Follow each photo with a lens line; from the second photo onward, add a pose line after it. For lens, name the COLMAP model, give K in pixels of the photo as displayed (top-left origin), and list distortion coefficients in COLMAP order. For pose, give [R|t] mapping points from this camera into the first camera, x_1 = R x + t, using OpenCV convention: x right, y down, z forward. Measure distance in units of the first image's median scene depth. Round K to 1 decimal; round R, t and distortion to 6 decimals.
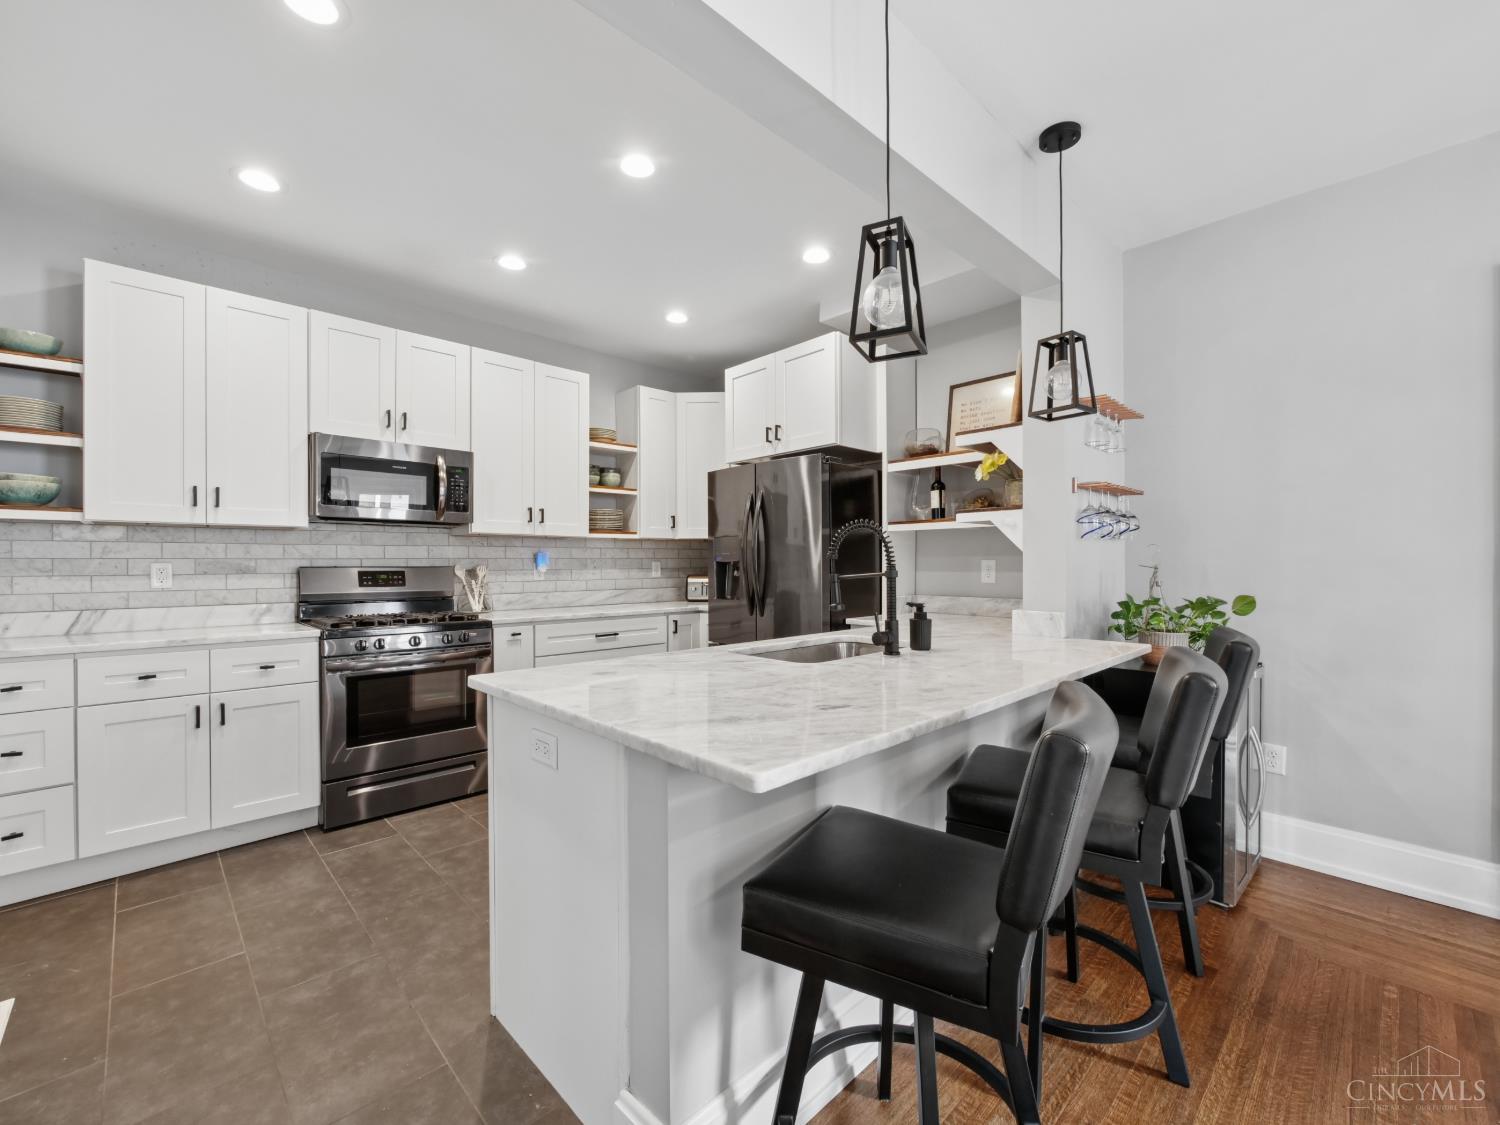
lens RADIAL K [[634.8, 0, 747.0], [0, 634.8, 564.3], [0, 0, 1]] dist [-0.000658, -0.001091]
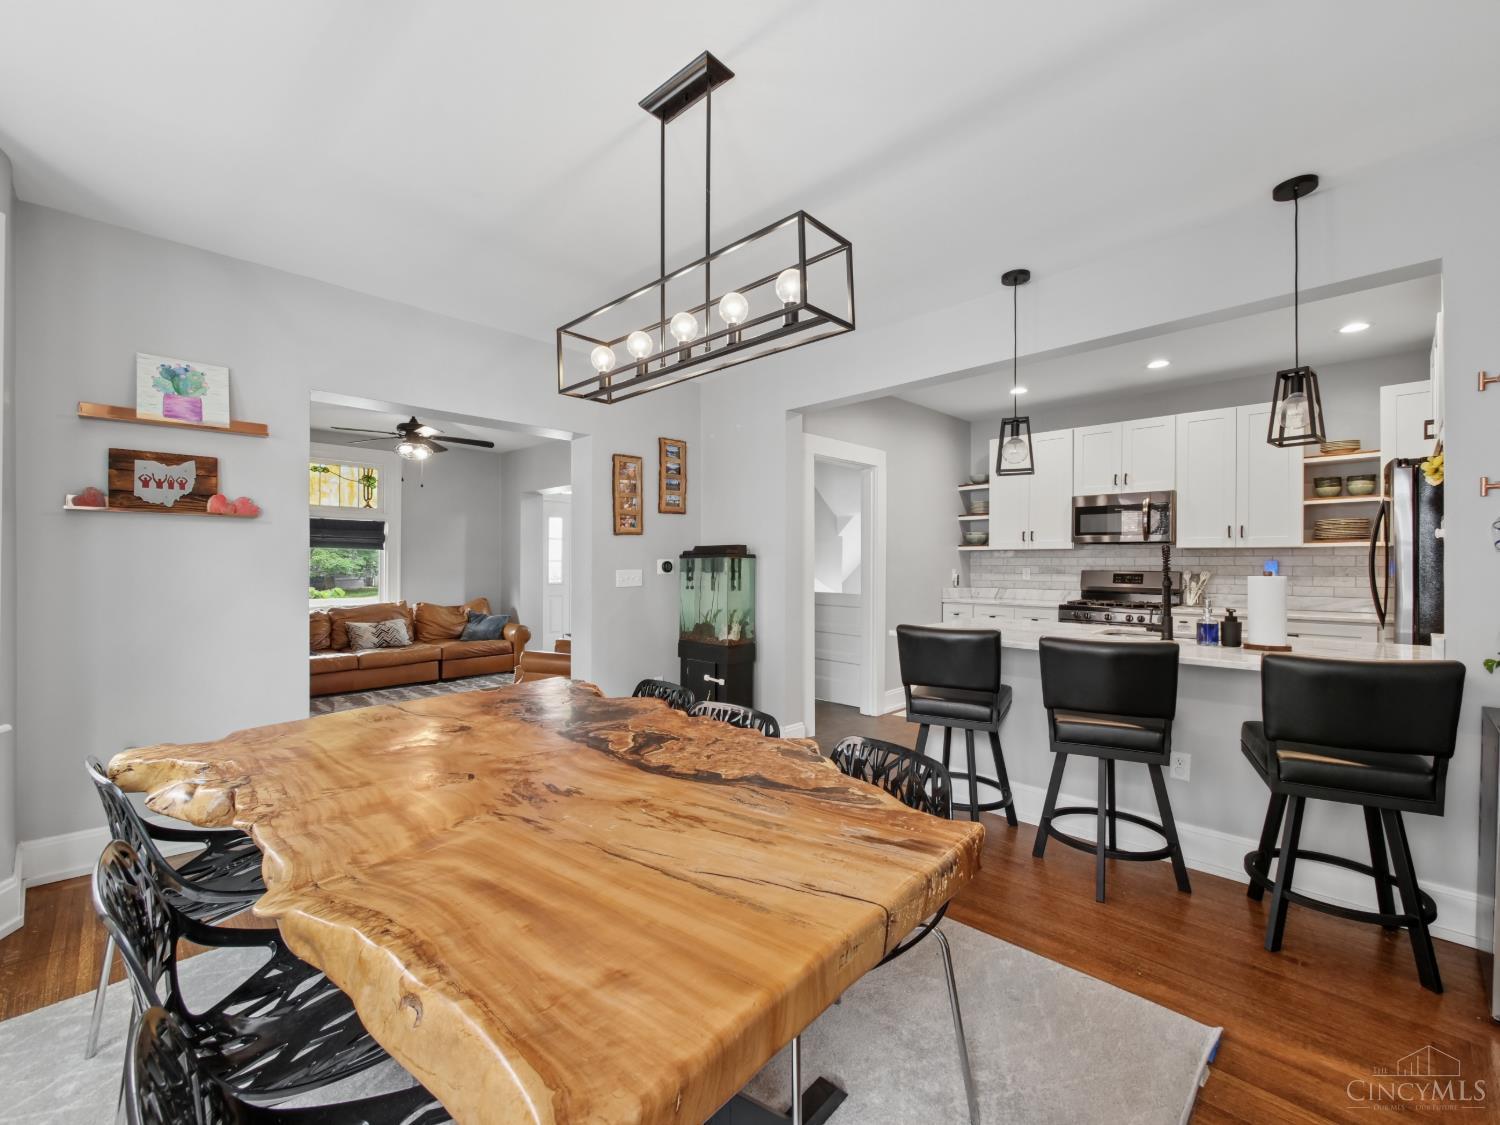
lens RADIAL K [[634.8, 0, 744.4], [0, 634.8, 564.3], [0, 0, 1]] dist [-0.000658, -0.001091]
pose [[0.033877, 0.006851, -0.999403, 1.056536], [-0.003310, 0.999972, 0.006743, -0.022702], [0.999421, 0.003080, 0.033899, -0.004265]]
